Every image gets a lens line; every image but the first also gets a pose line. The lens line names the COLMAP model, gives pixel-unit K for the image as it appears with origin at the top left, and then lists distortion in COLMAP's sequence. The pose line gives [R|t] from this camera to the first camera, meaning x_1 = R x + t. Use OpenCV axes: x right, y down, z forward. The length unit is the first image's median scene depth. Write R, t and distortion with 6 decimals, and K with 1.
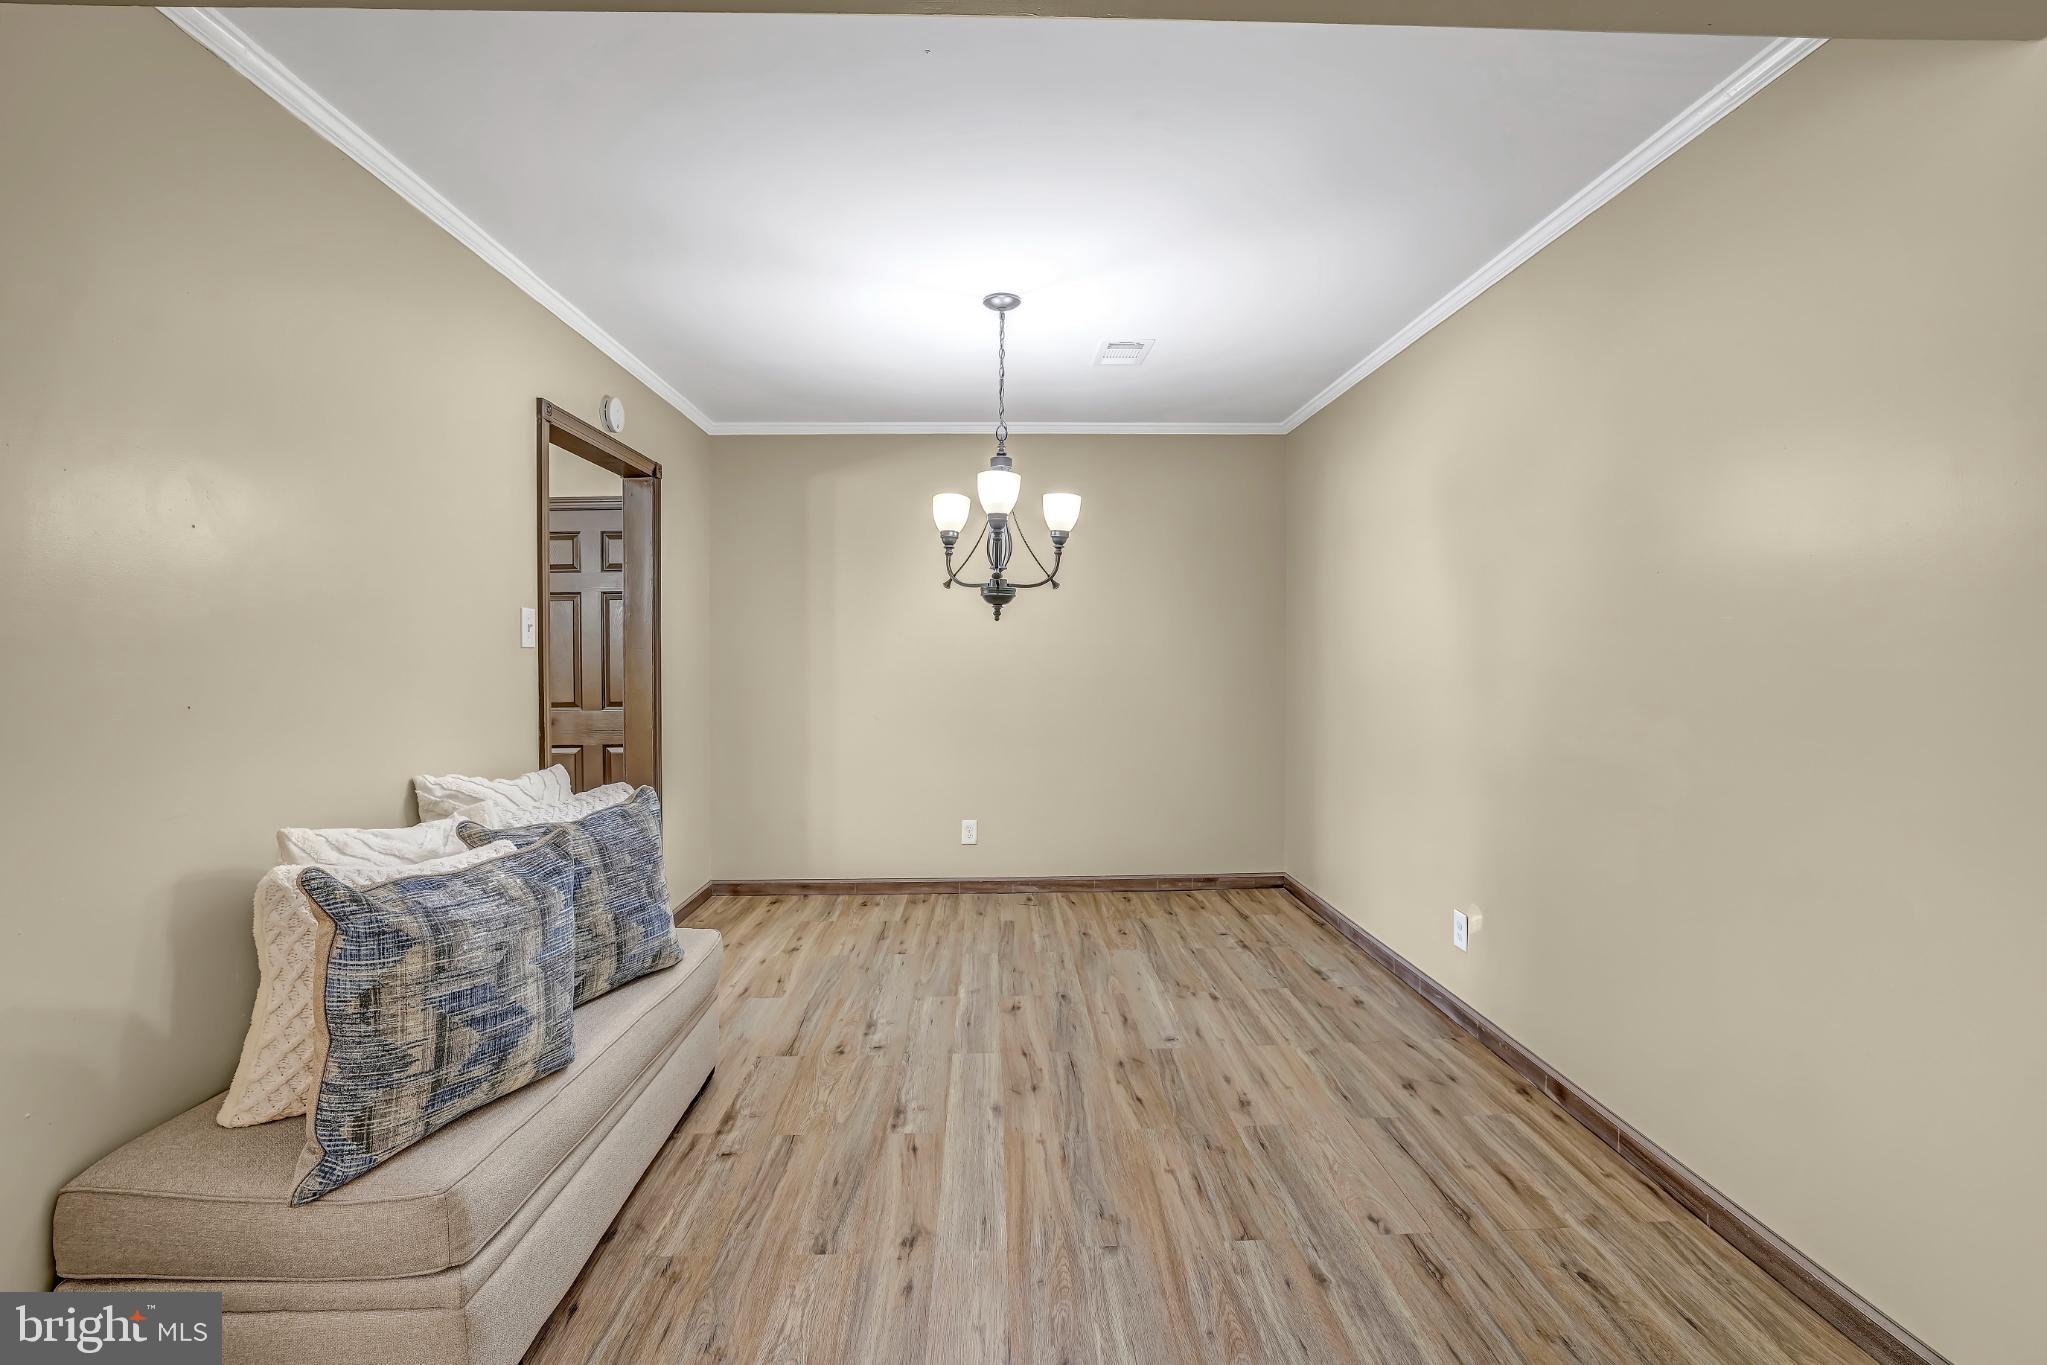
lens RADIAL K [[919.0, 0, 960.0], [0, 919.0, 641.5], [0, 0, 1]] dist [-0.035329, 0.018323]
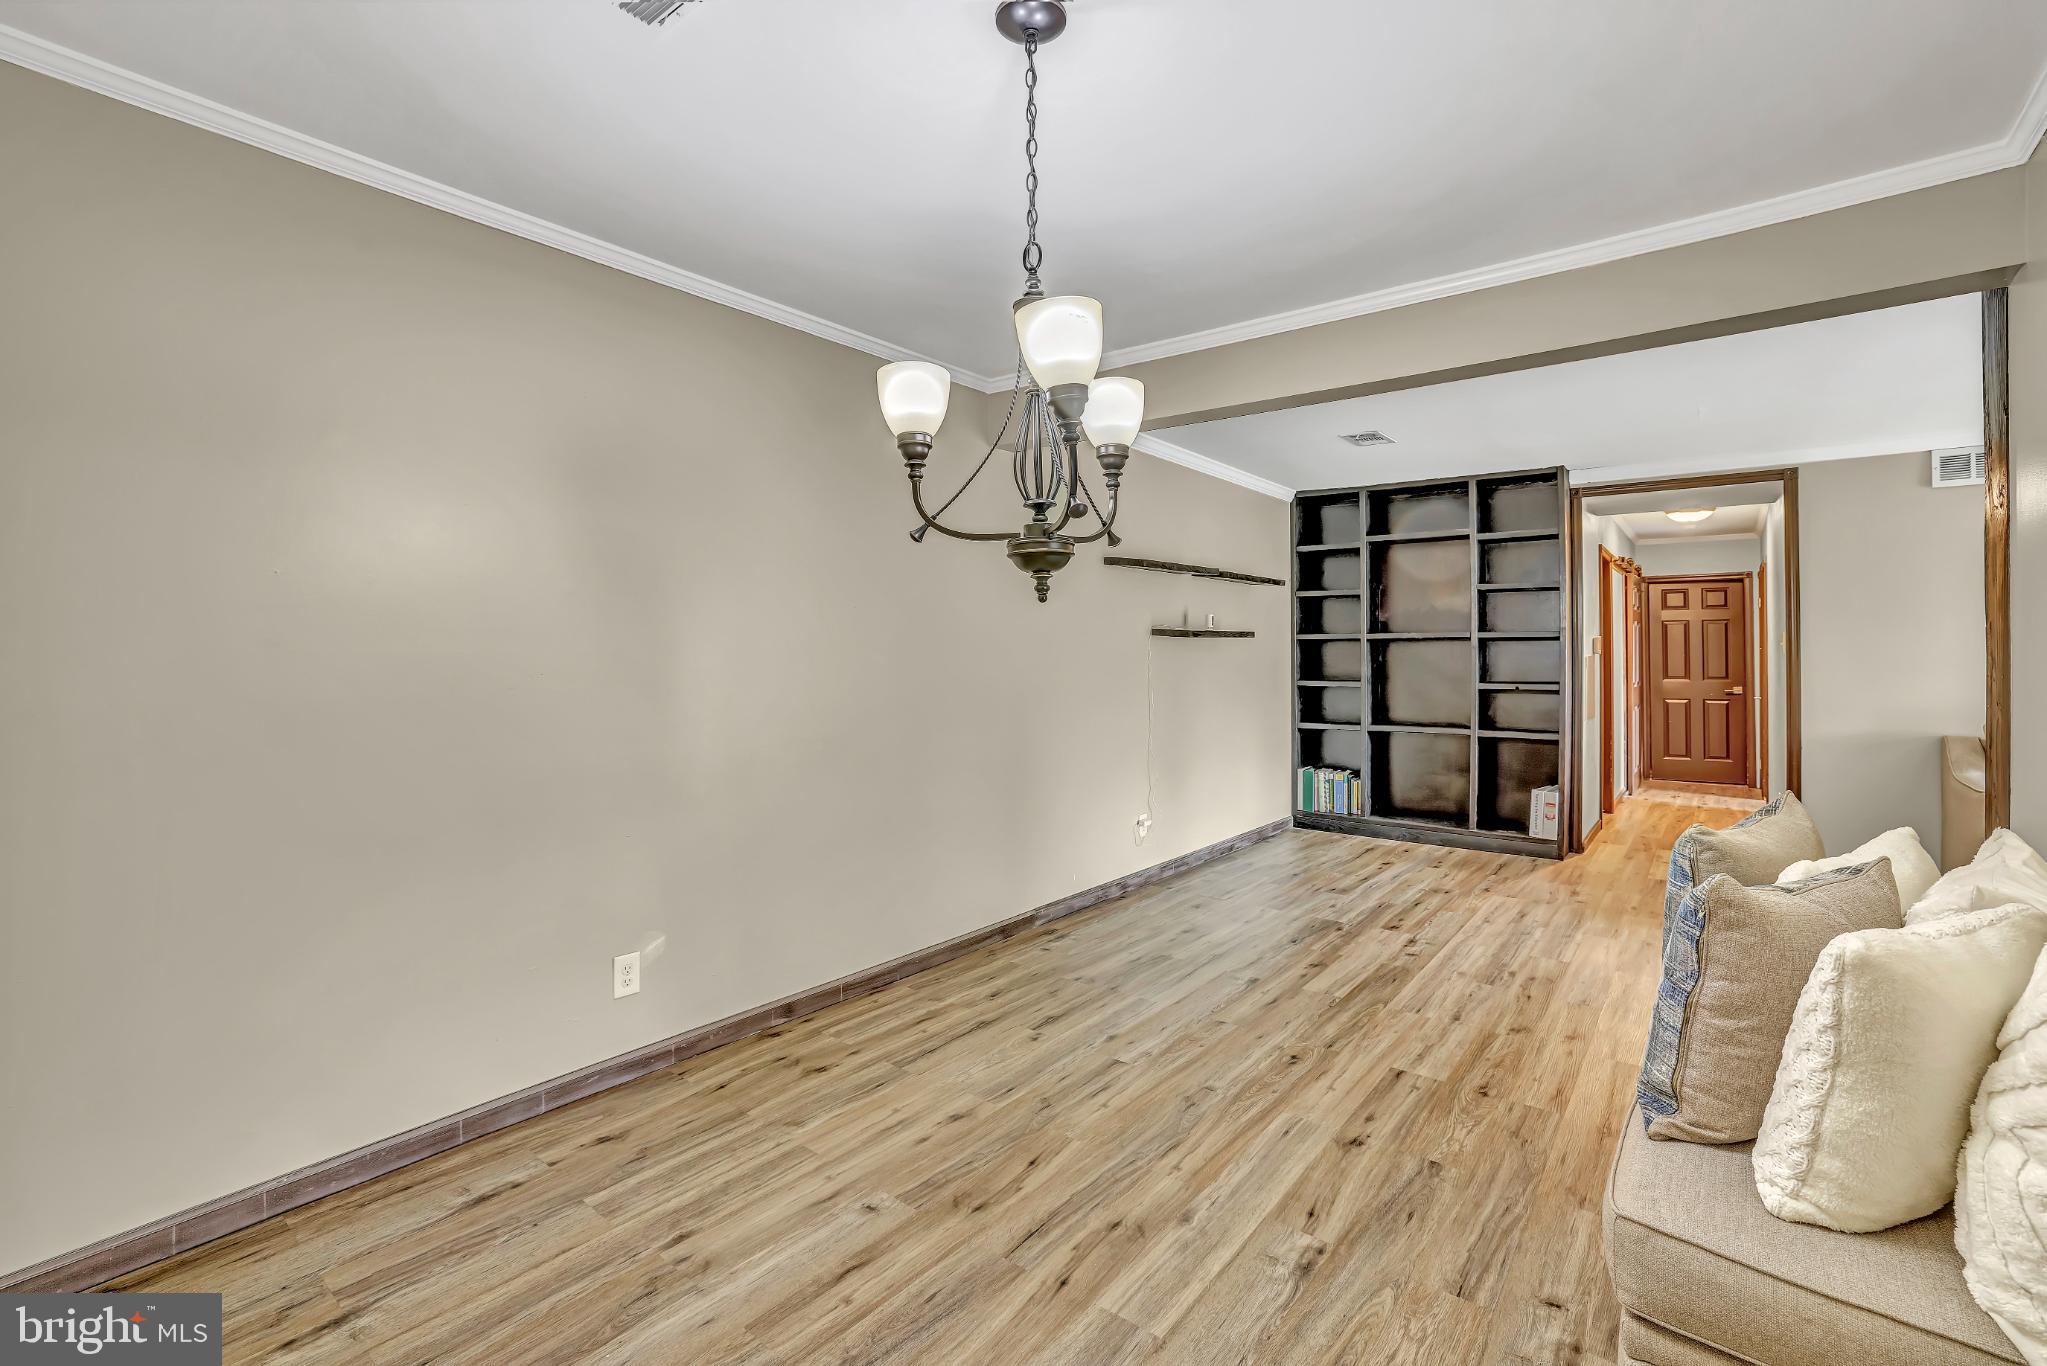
lens RADIAL K [[892.5, 0, 1026.0], [0, 892.5, 648.8], [0, 0, 1]] dist [-0.039718, 0.017239]
pose [[-0.803335, 0.007628, 0.595478, -0.327551], [-0.004635, 0.999808, -0.019060, 0.023324], [-0.595509, -0.018072, -0.803145, 1.789531]]
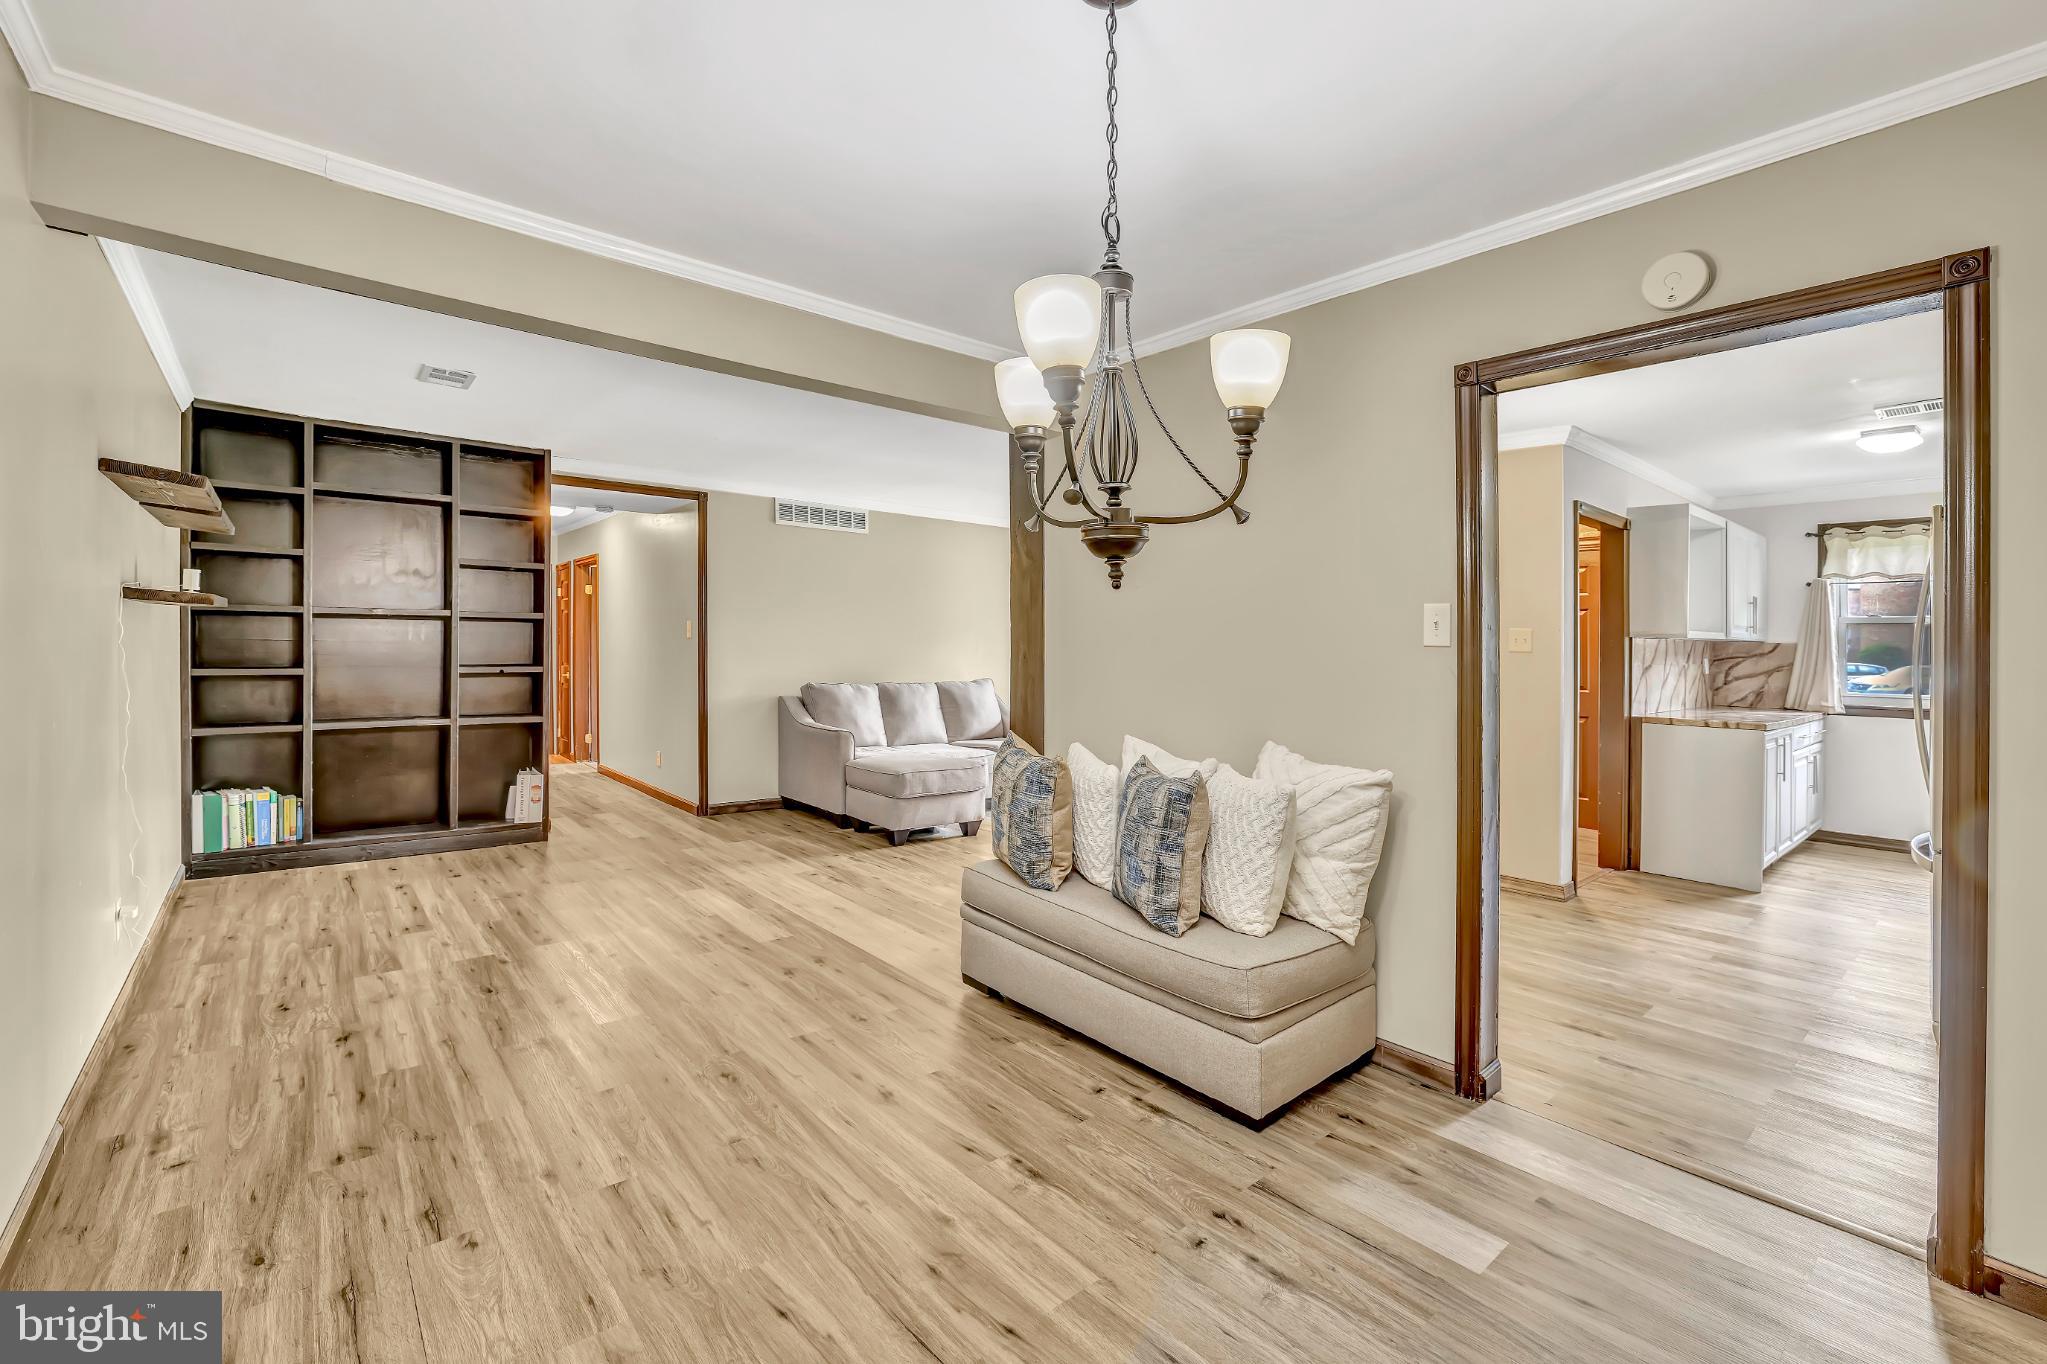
lens RADIAL K [[892.5, 0, 1026.0], [0, 892.5, 647.8], [0, 0, 1]] dist [-0.039718, 0.017239]
pose [[-0.748779, -0.005289, -0.662799, 0.515833], [-0.003937, 0.999986, -0.003532, 0.019573], [0.662808, -0.000035, -0.748789, 1.682534]]
